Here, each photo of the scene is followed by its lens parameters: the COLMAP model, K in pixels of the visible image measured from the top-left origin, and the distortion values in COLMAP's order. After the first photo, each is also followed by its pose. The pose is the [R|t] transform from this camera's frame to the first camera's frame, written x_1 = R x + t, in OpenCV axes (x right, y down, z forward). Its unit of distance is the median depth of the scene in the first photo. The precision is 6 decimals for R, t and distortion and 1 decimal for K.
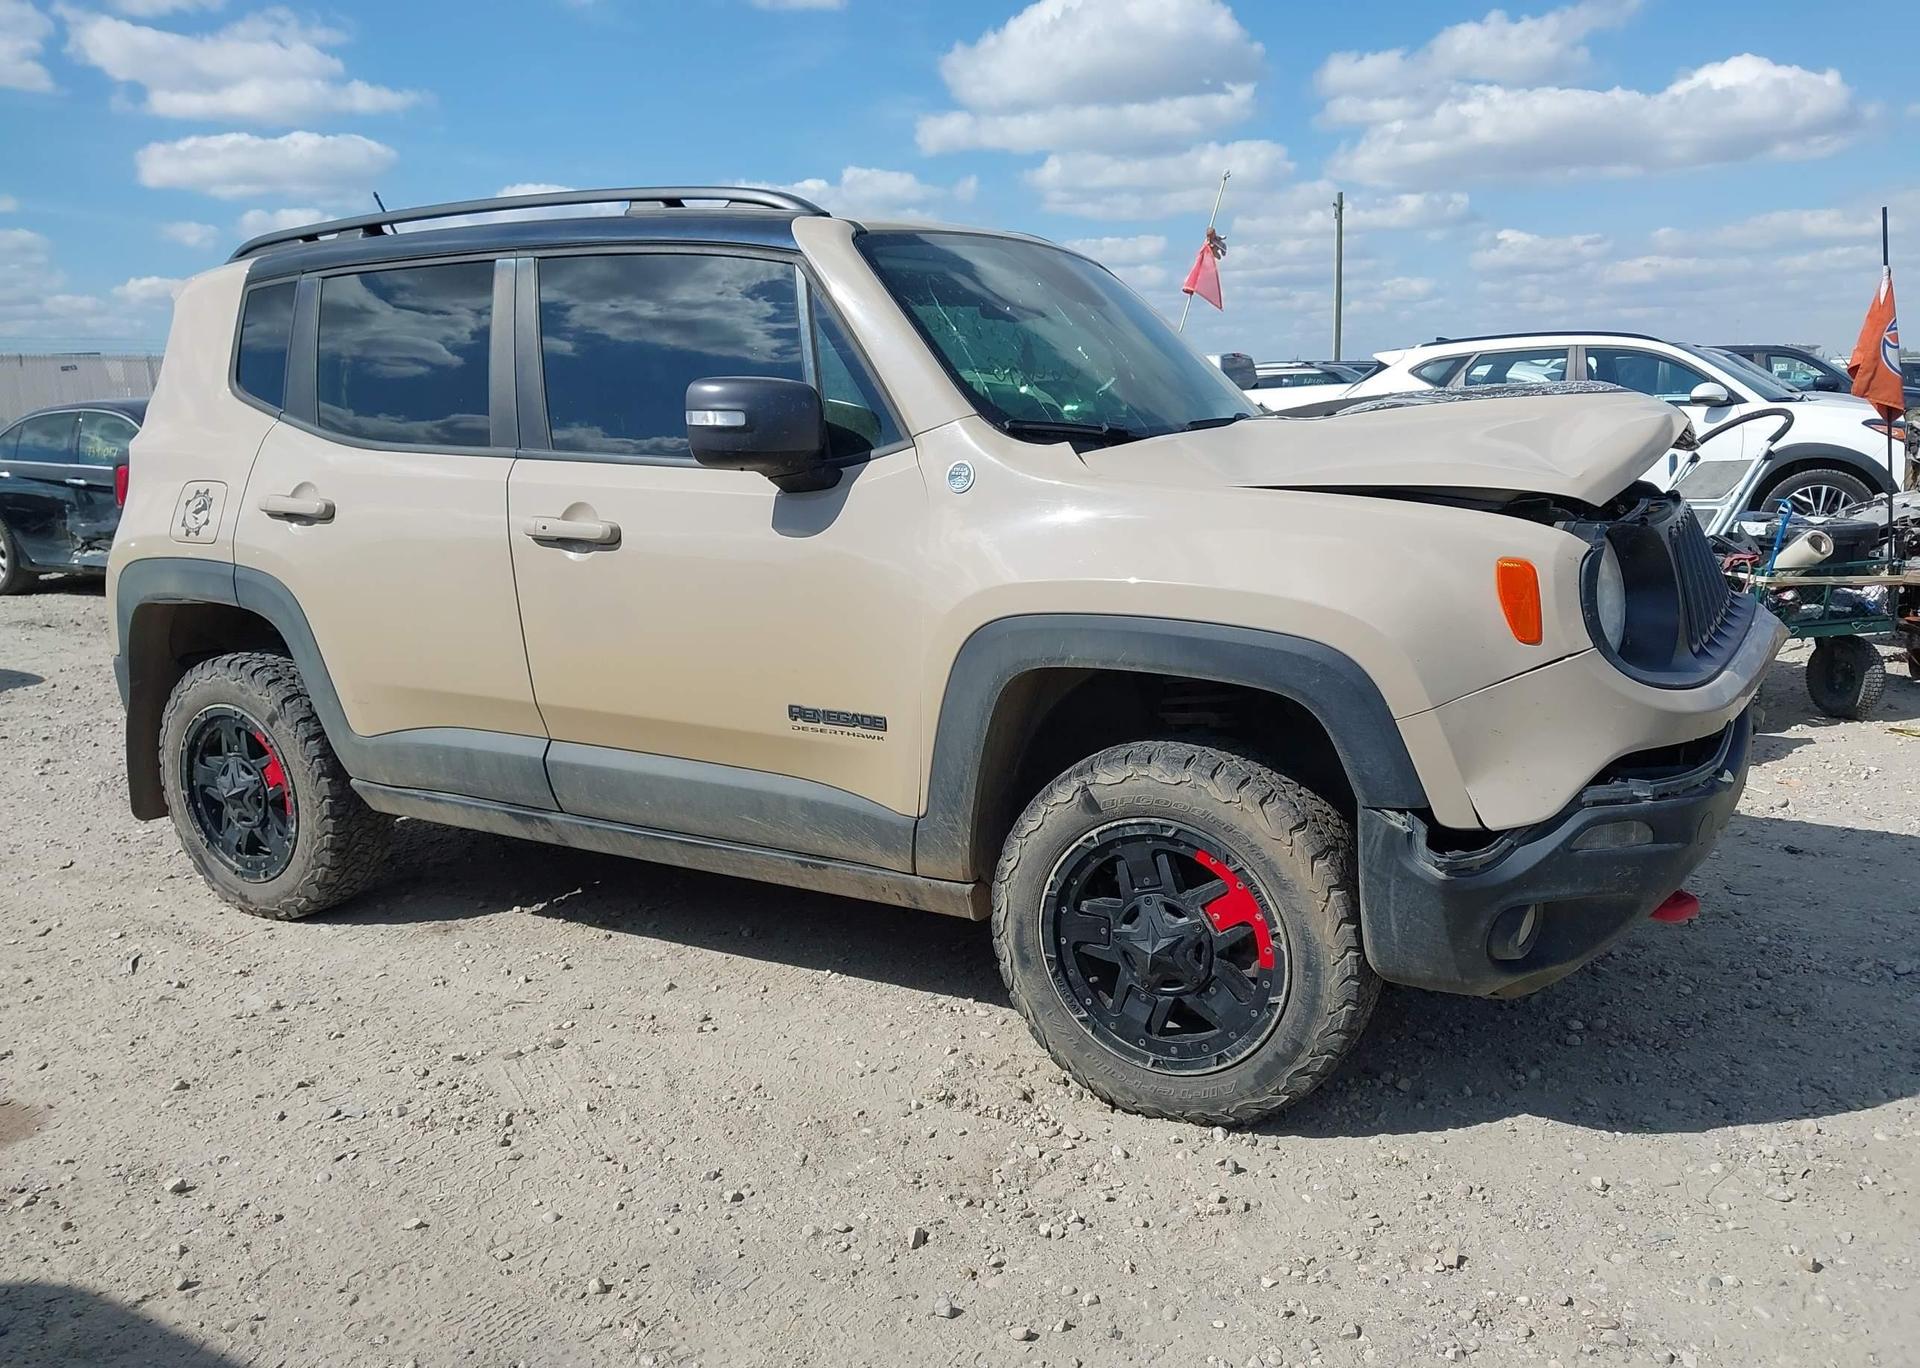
lens RADIAL K [[1539.9, 0, 965.7], [0, 1539.9, 686.1], [0, 0, 1]] dist [0.018119, -0.025007]
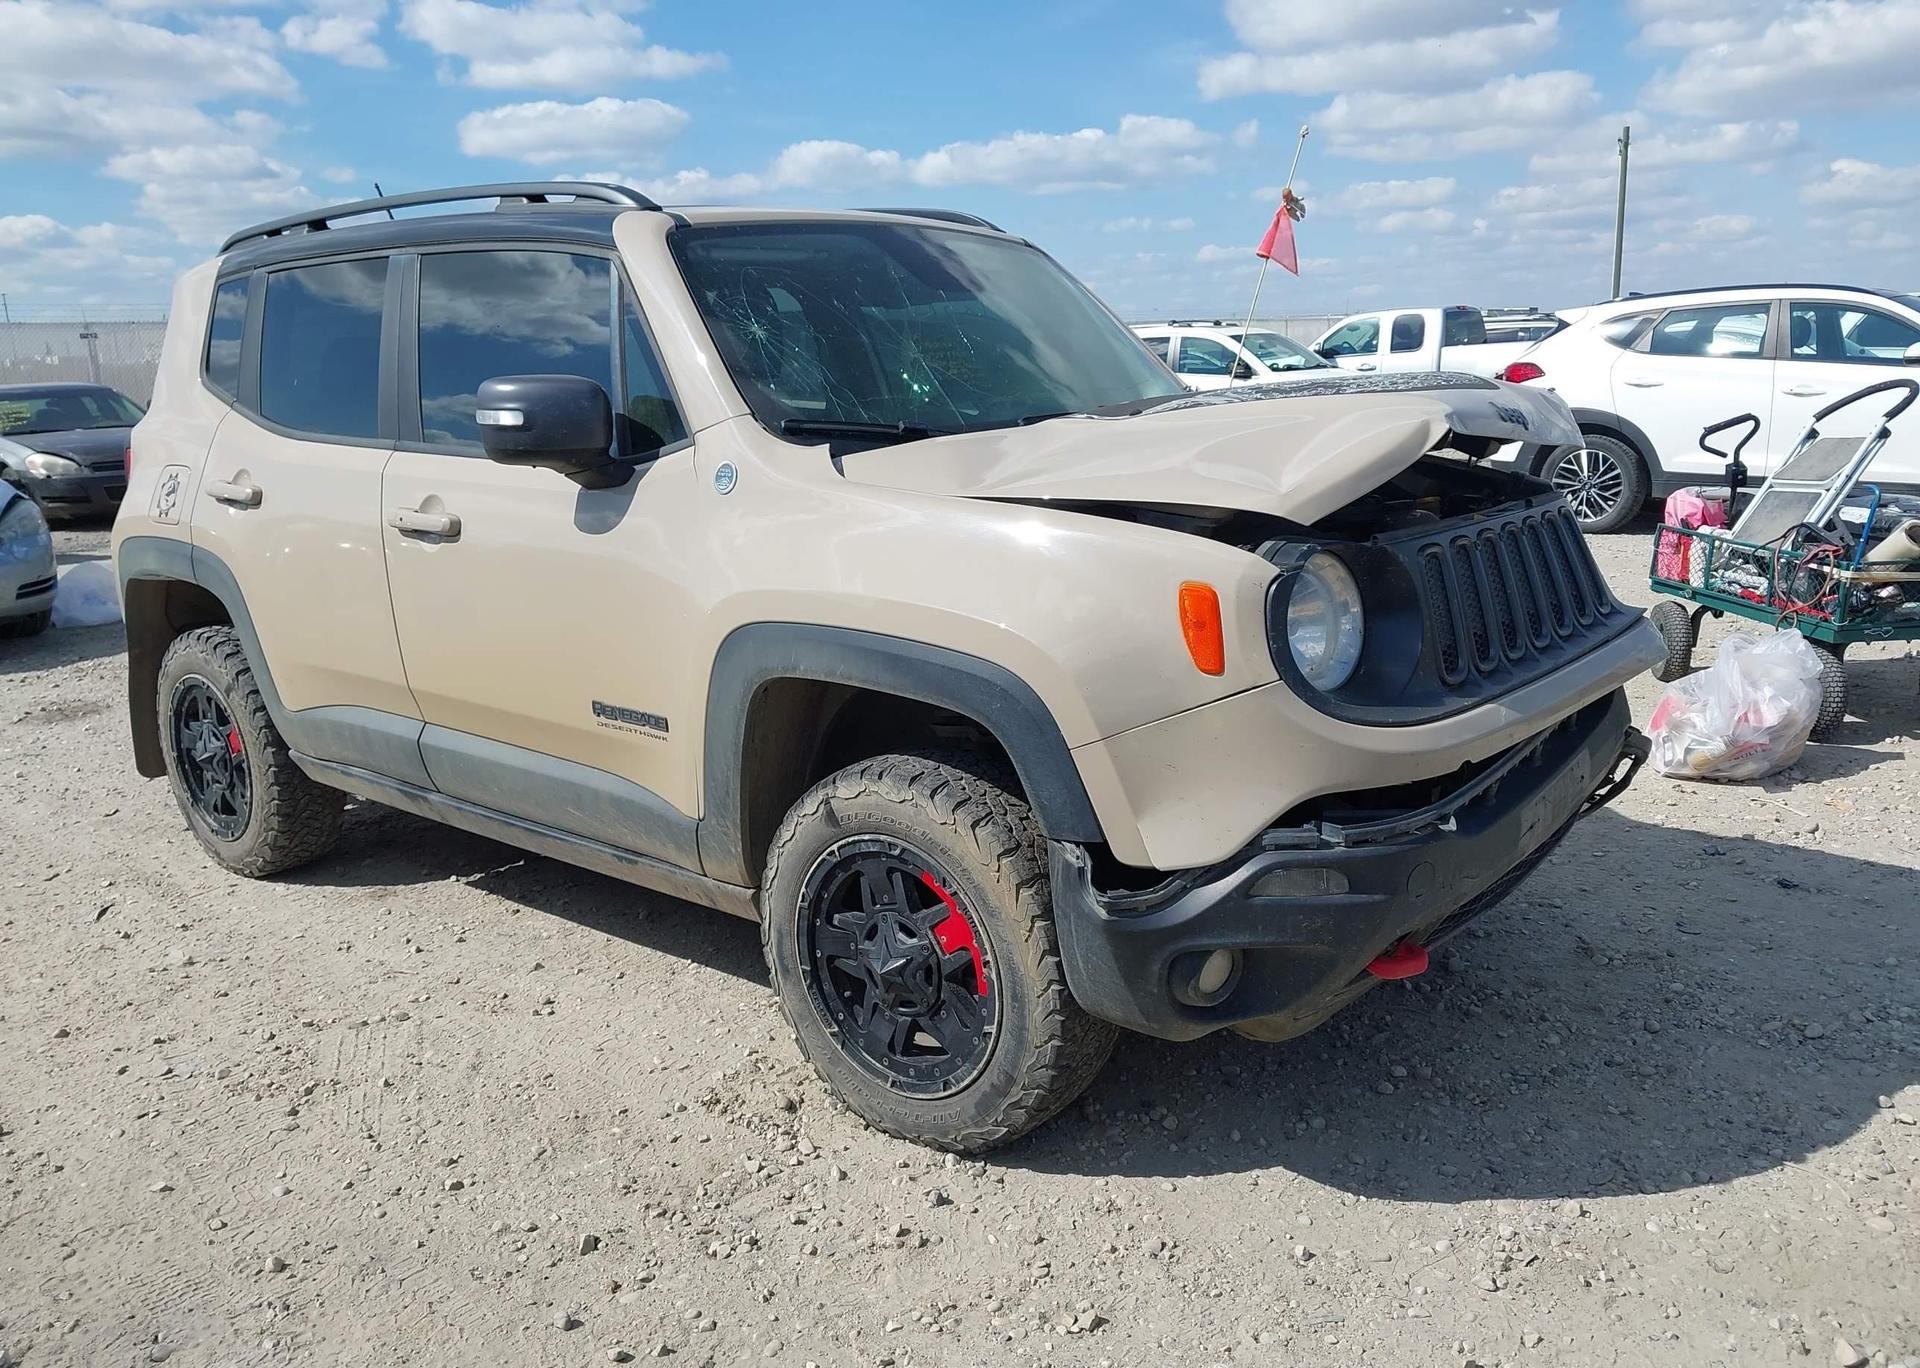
lens RADIAL K [[1539.9, 0, 975.4], [0, 1539.9, 685.2], [0, 0, 1]] dist [0.018119, -0.025007]
pose [[0.985003, 0.030121, -0.169885, 0.280658], [-0.025021, 0.999172, 0.032078, -0.034299], [0.170711, -0.027346, 0.984942, 0.044269]]
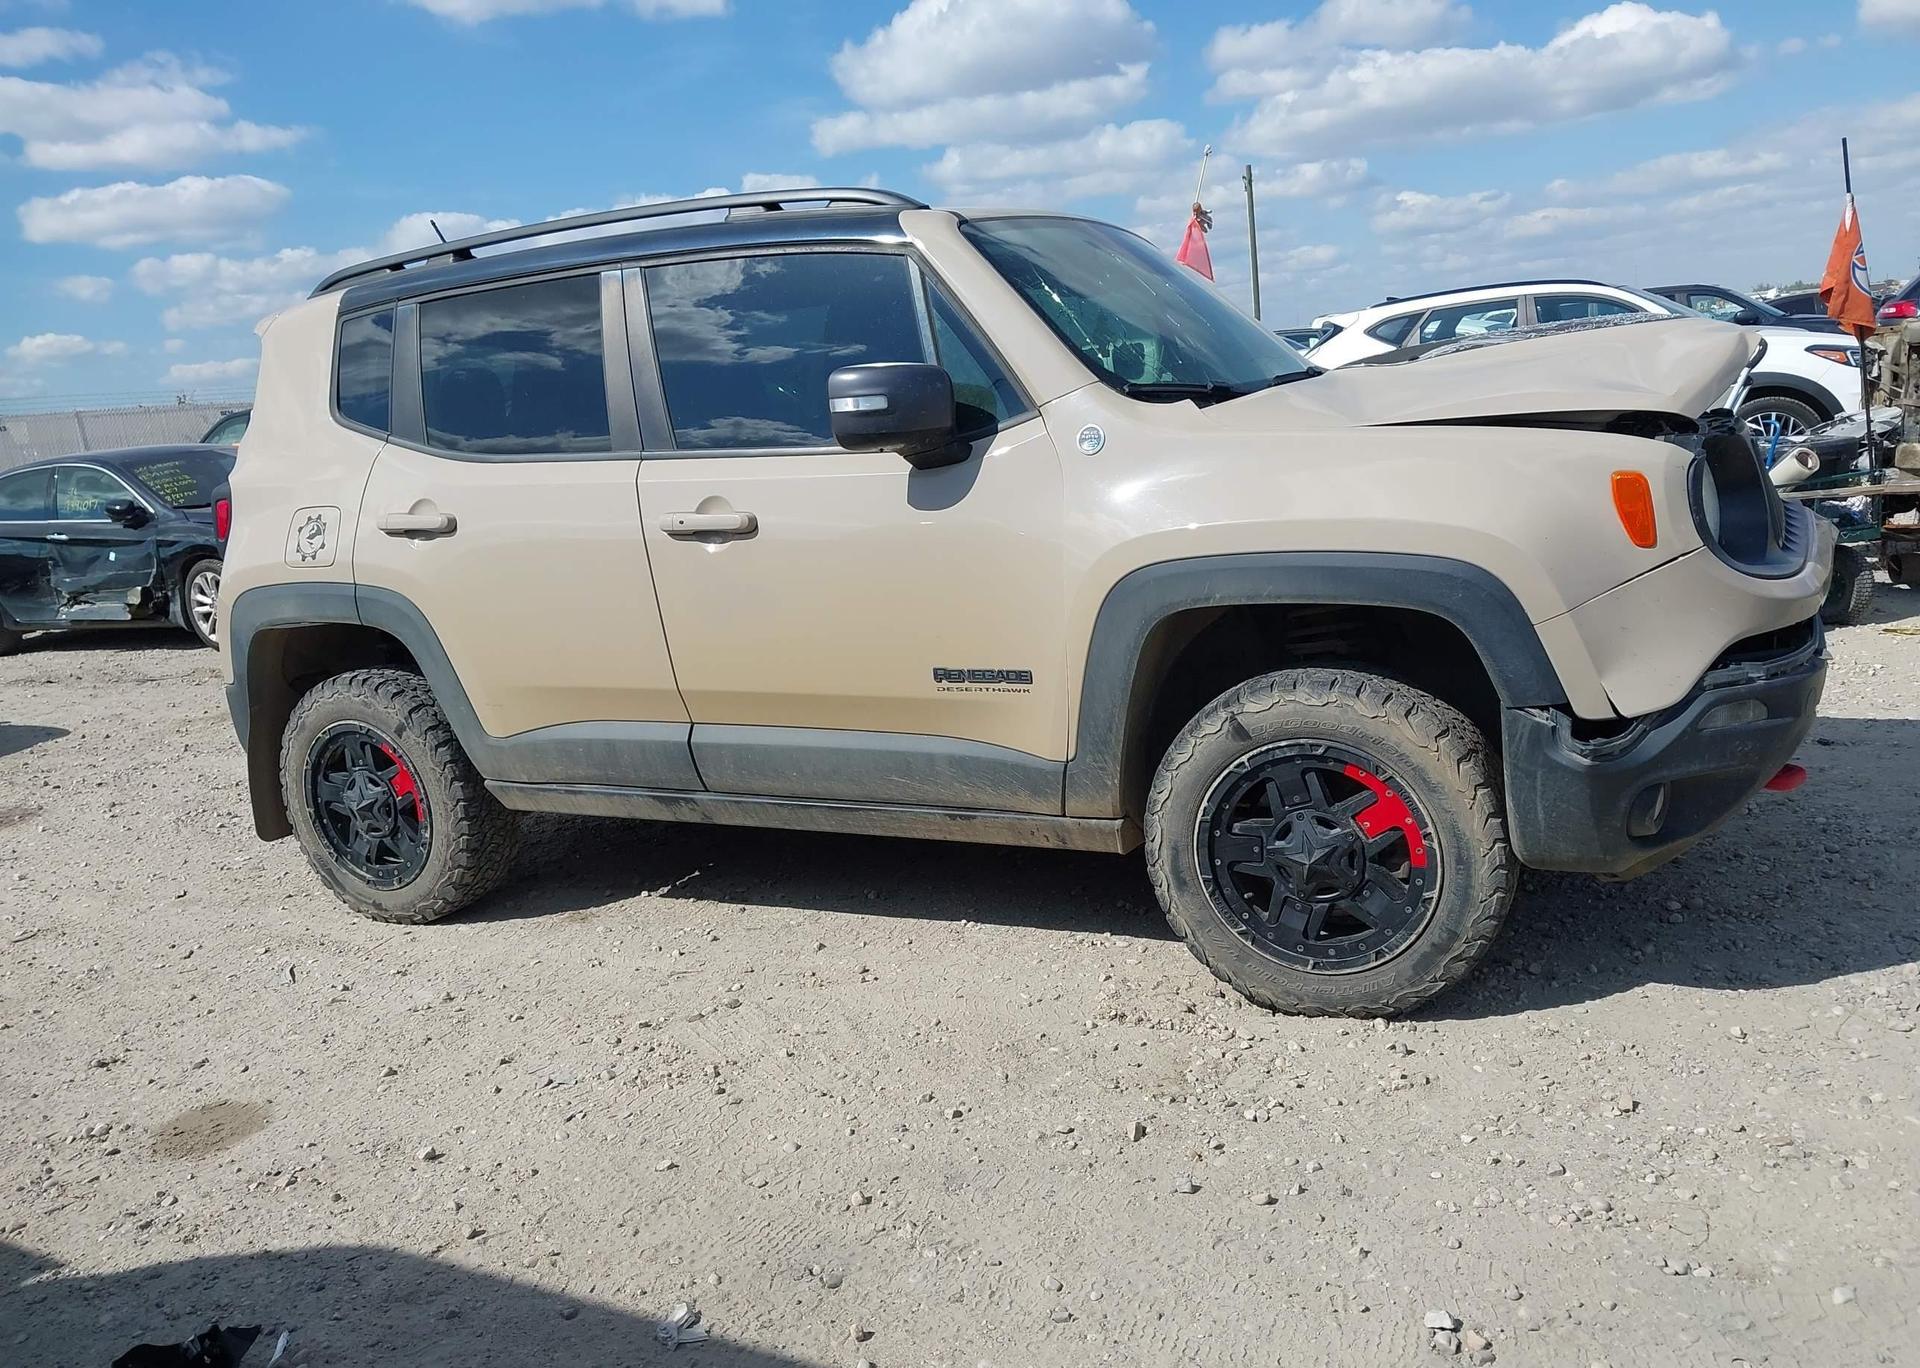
lens RADIAL K [[1539.9, 0, 955.5], [0, 1539.9, 693.1], [0, 0, 1]] dist [0.018119, -0.025007]
pose [[0.996252, -0.079437, 0.034216, -0.127873], [0.079217, 0.996827, 0.007753, 0.021024], [-0.034724, -0.005014, 0.999384, -0.064320]]
